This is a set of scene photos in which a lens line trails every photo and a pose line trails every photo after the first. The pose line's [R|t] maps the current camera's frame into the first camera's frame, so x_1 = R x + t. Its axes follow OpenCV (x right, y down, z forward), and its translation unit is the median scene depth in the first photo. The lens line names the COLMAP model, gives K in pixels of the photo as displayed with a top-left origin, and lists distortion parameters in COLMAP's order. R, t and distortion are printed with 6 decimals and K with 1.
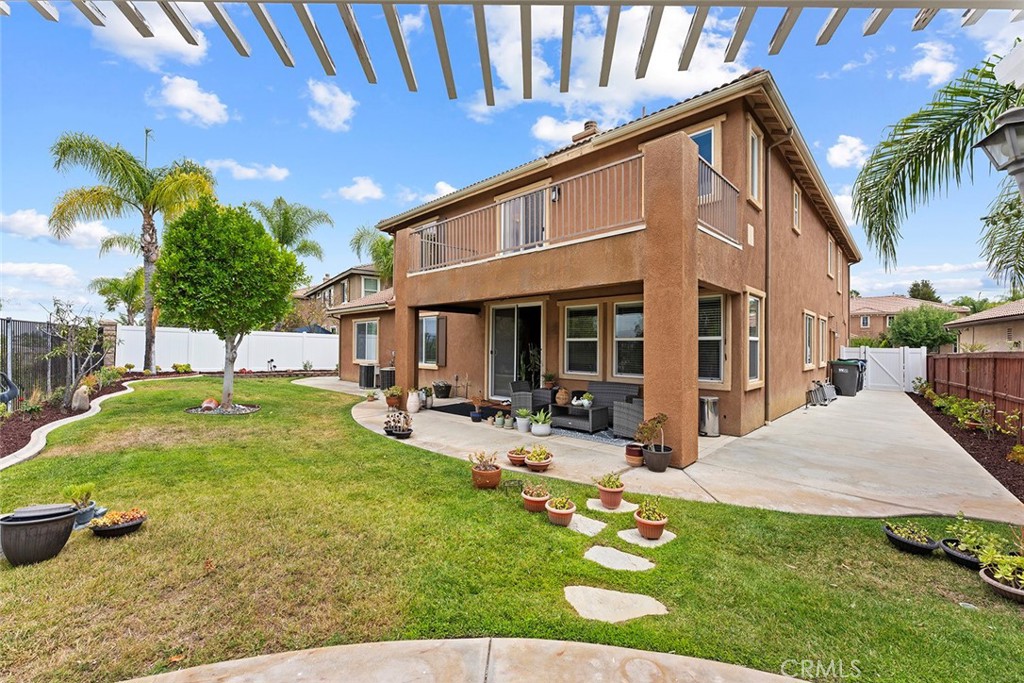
lens RADIAL K [[416.1, 0, 512.0], [0, 416.1, 341.5], [0, 0, 1]] dist [-0.002108, -0.000167]
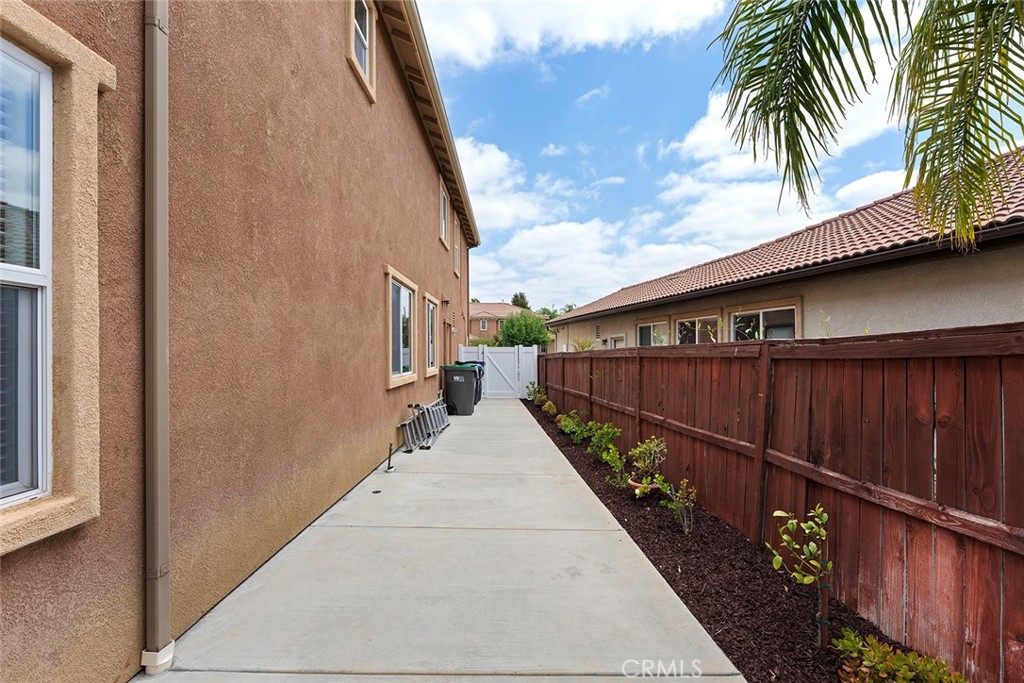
lens RADIAL K [[455.2, 0, 512.0], [0, 455.2, 341.5], [0, 0, 1]] dist [0.000857, 0.000117]
pose [[0.720437, 0.003351, 0.693513, 0.312767], [0.002201, 0.999972, -0.007118, 0.012295], [-0.693517, 0.006654, 0.720409, 0.364967]]
